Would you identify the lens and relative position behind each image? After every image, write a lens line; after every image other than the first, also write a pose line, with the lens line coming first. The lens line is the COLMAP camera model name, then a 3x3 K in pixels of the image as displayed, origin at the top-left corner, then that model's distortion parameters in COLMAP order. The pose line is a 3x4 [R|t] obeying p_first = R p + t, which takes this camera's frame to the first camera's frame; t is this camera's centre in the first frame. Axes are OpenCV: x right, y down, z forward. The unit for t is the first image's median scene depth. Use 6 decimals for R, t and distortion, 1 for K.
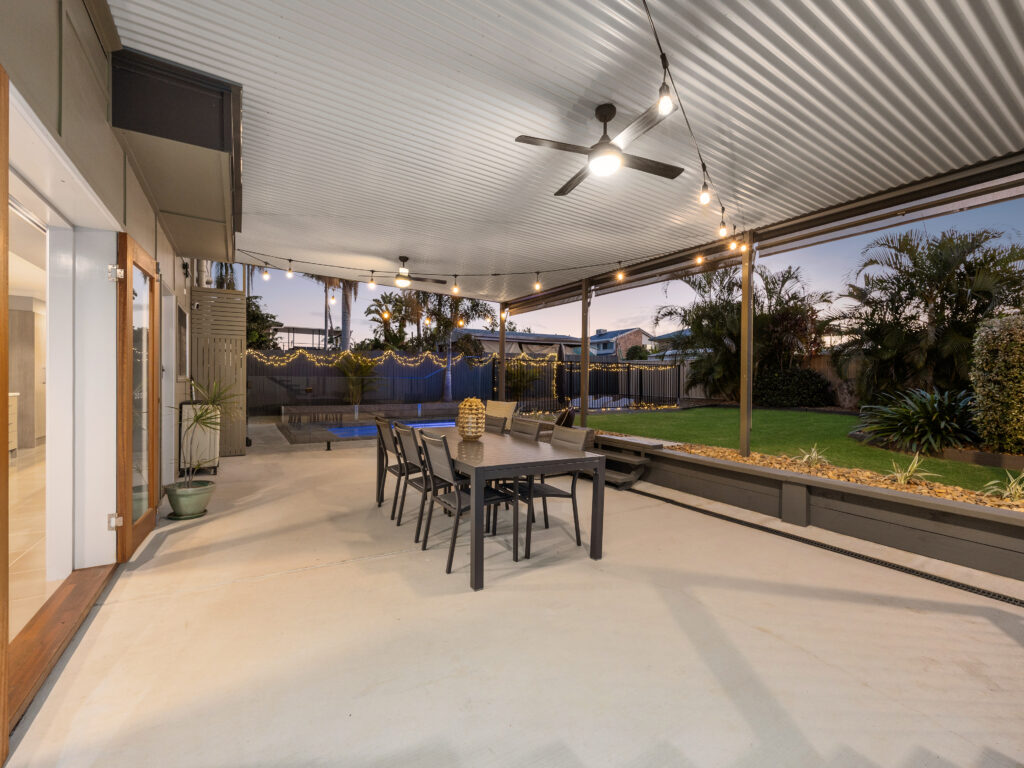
lens RADIAL K [[447.6, 0, 509.4], [0, 447.6, 380.8], [0, 0, 1]] dist [0.002760, -0.000124]
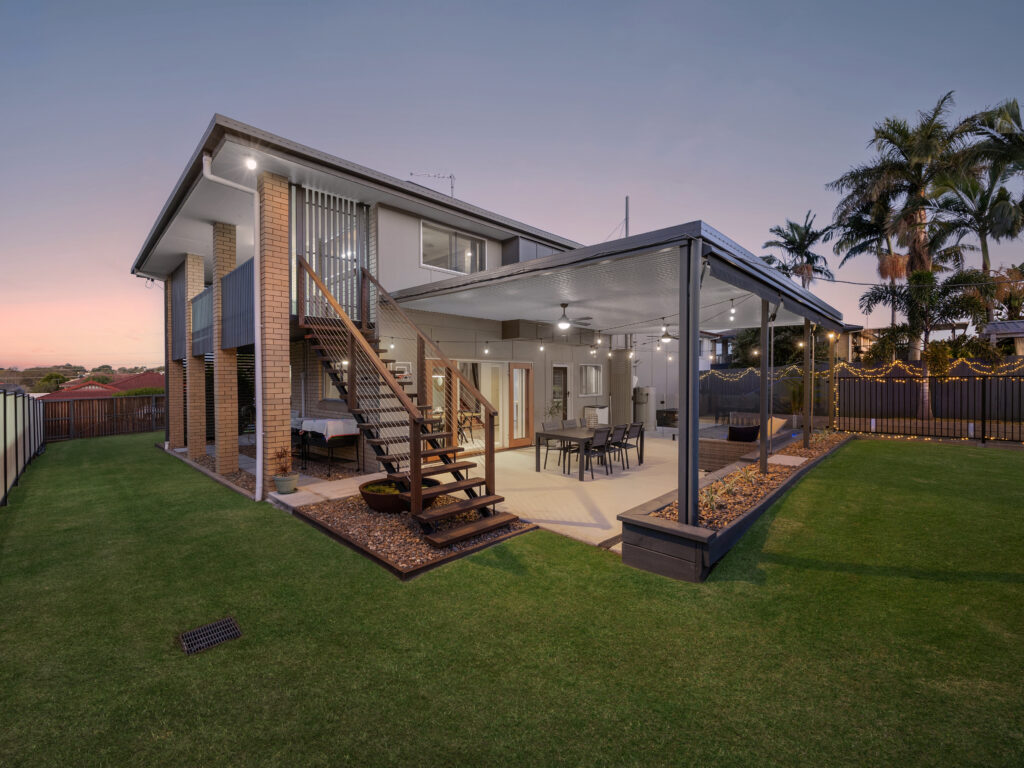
lens RADIAL K [[447.6, 0, 509.4], [0, 447.6, 380.8], [0, 0, 1]] dist [0.002760, -0.000124]
pose [[0.266408, 0.006341, -0.963839, 0.582537], [-0.000530, 0.999979, 0.006432, -0.037550], [0.963860, -0.001202, 0.266406, -0.002984]]
